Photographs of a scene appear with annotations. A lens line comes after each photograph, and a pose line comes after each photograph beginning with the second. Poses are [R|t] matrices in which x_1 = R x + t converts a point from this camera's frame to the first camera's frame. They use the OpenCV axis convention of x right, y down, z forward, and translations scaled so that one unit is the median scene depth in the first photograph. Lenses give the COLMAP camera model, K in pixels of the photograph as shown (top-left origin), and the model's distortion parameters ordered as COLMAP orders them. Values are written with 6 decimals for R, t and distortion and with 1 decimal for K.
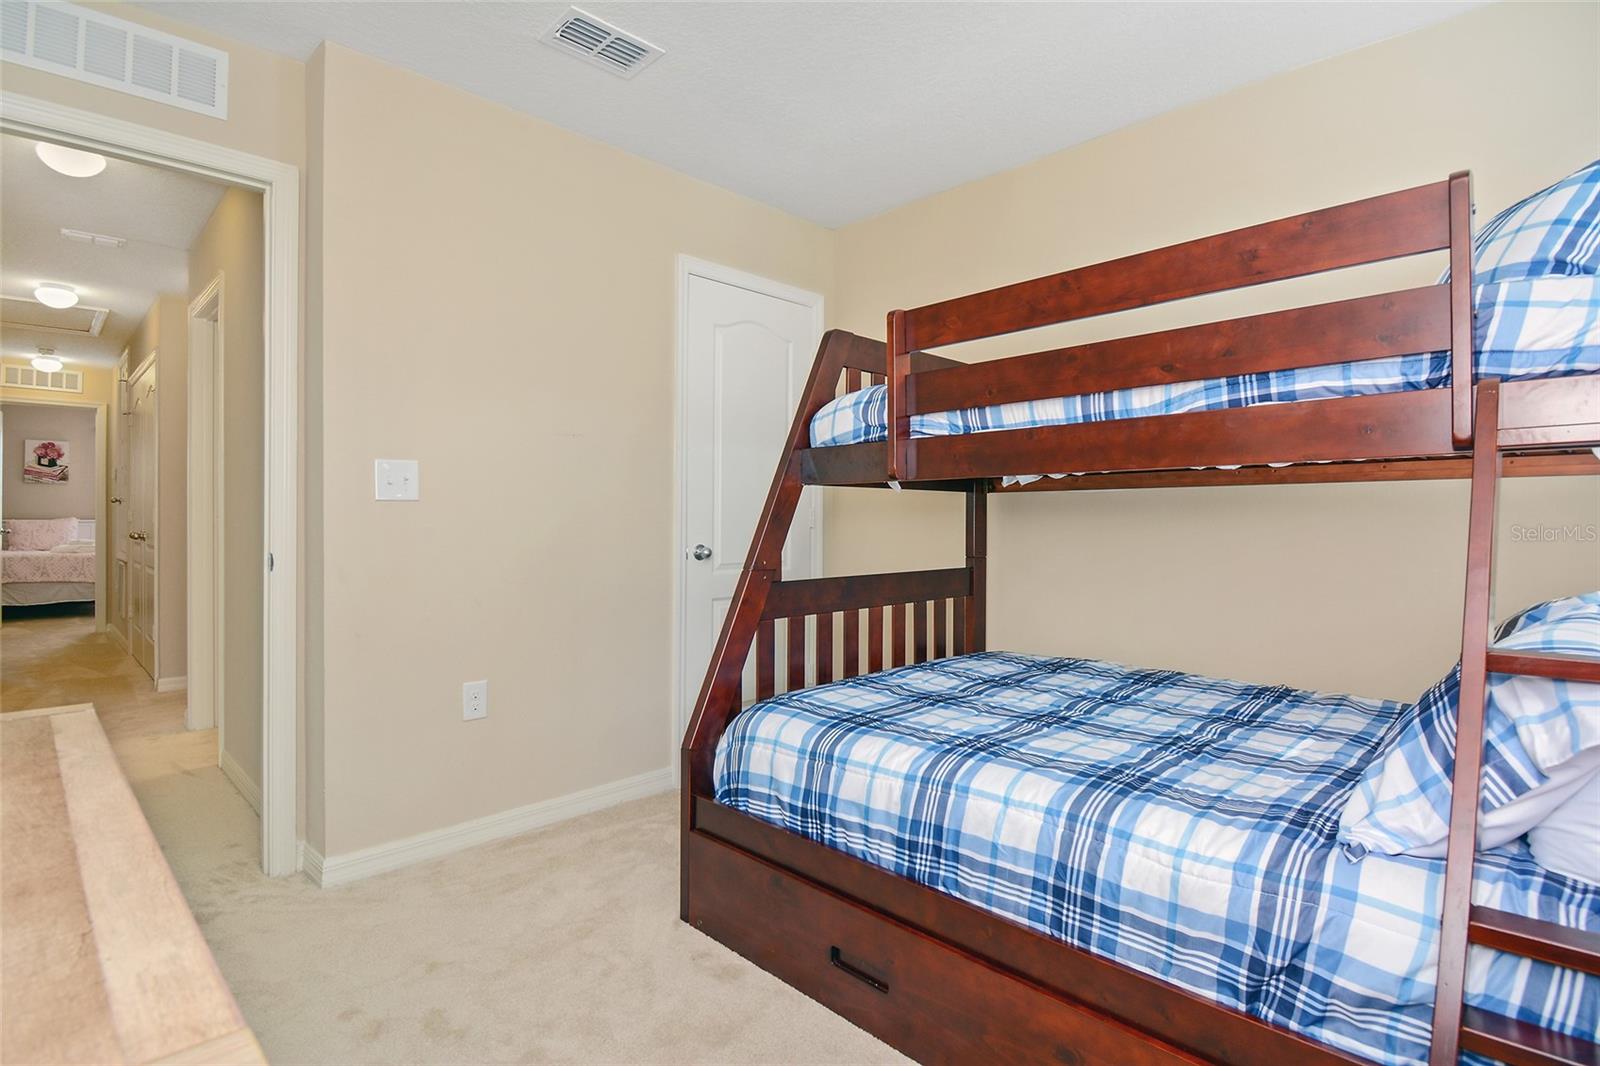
lens RADIAL K [[819.5, 0, 804.8], [0, 819.5, 517.3], [0, 0, 1]] dist [-0.006812, -0.005699]
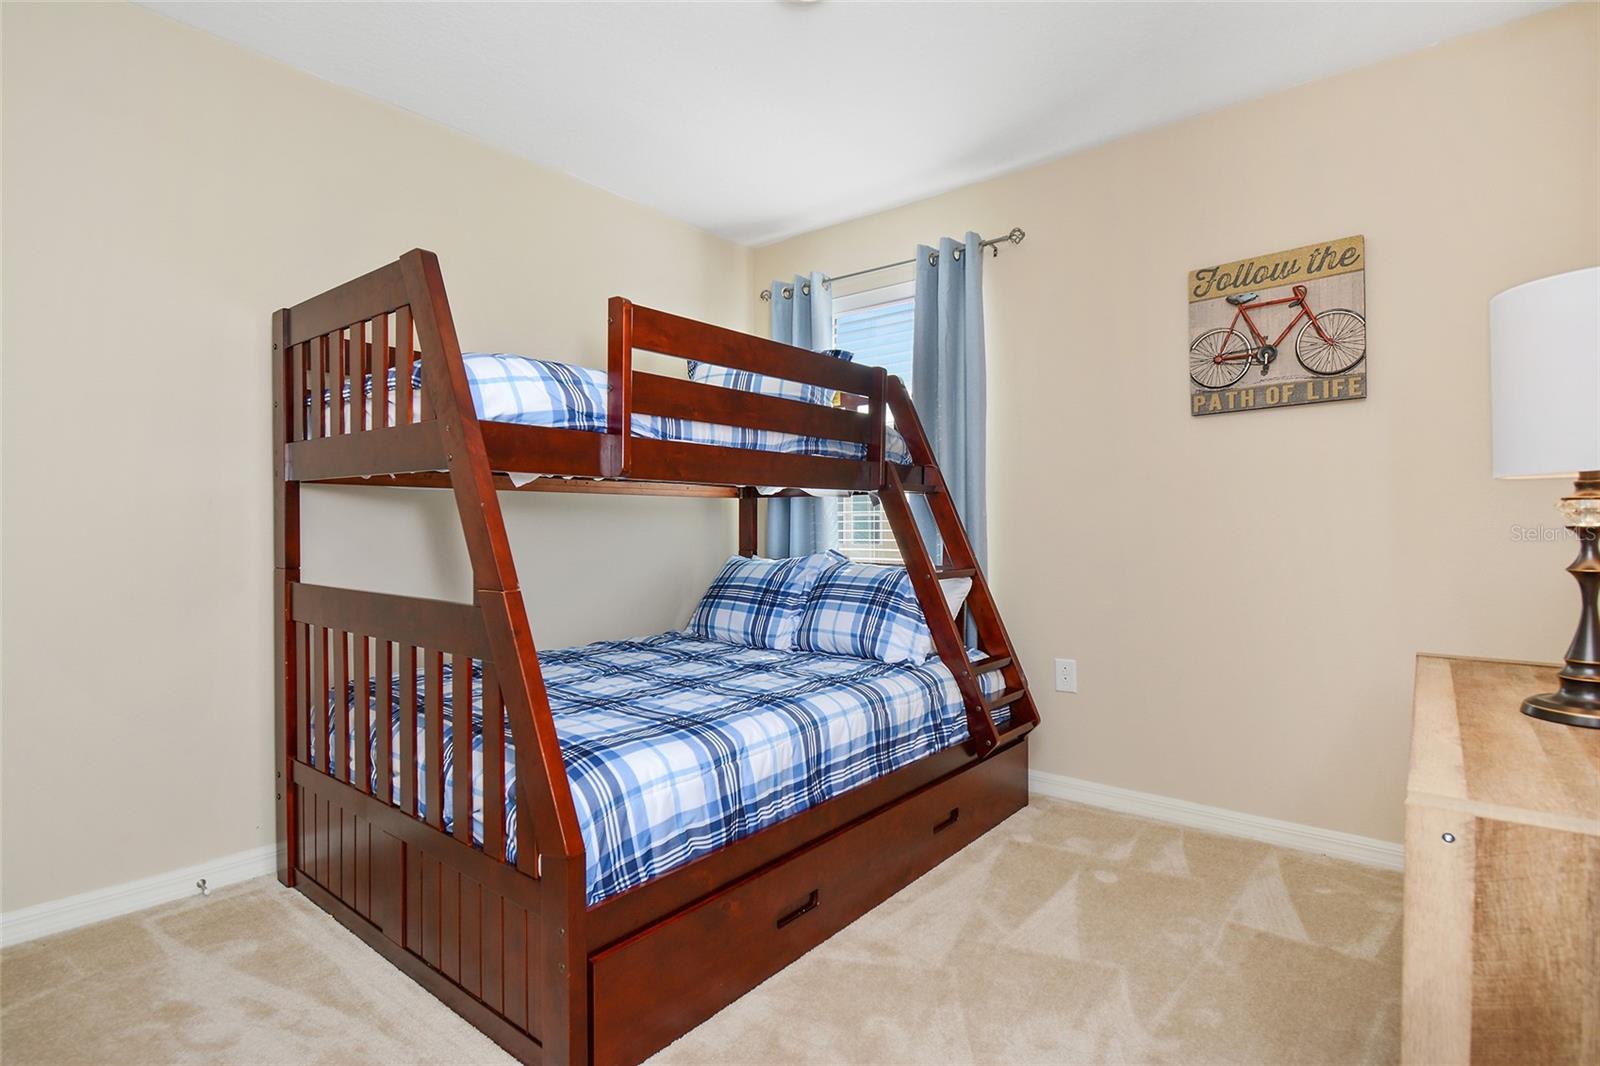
lens RADIAL K [[819.5, 0, 803.5], [0, 819.5, 536.8], [0, 0, 1]] dist [-0.006812, -0.005699]
pose [[-0.146885, -0.010121, 0.989102, -1.034562], [0.001319, 0.999945, 0.010427, 0.016711], [-0.989153, 0.002836, -0.146864, 1.124636]]
